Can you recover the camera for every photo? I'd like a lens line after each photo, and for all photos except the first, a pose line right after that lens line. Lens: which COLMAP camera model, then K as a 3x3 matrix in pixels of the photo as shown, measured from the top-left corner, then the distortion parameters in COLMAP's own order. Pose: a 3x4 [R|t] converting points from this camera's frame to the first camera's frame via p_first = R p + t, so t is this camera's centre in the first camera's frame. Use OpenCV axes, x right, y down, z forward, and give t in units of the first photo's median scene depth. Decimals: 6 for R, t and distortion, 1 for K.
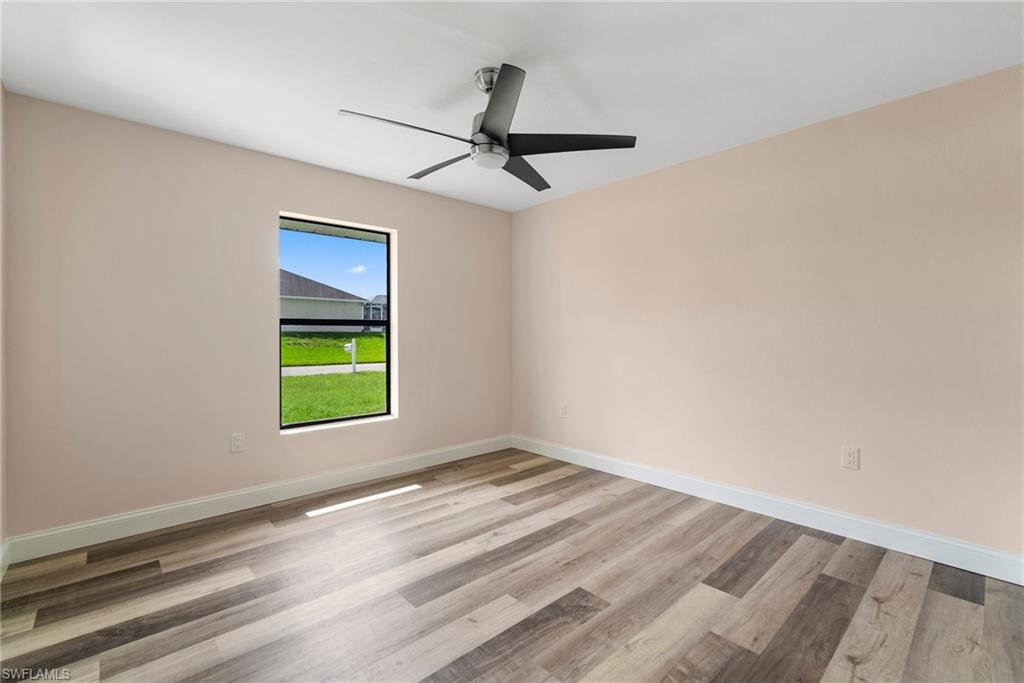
lens RADIAL K [[451.9, 0, 514.3], [0, 451.9, 340.2], [0, 0, 1]] dist [-0.014438, 0.004906]
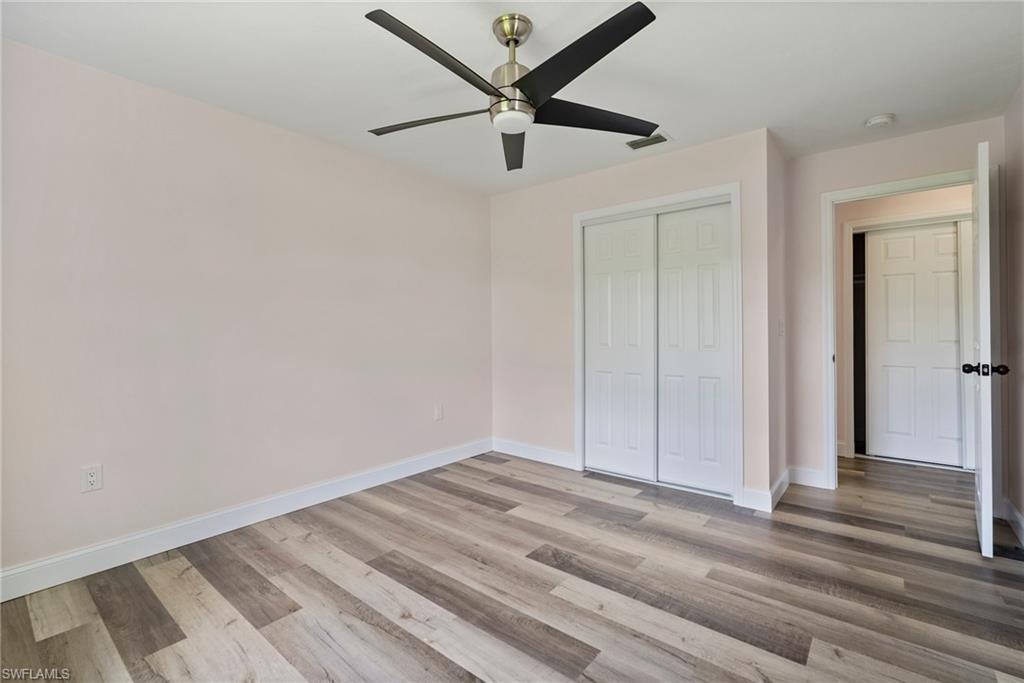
lens RADIAL K [[451.9, 0, 514.3], [0, 451.9, 340.2], [0, 0, 1]] dist [-0.014438, 0.004906]
pose [[-0.133158, -0.021589, 0.990860, -0.791708], [0.021504, 0.999464, 0.024666, -0.011846], [-0.990862, 0.024592, -0.132622, 0.973396]]
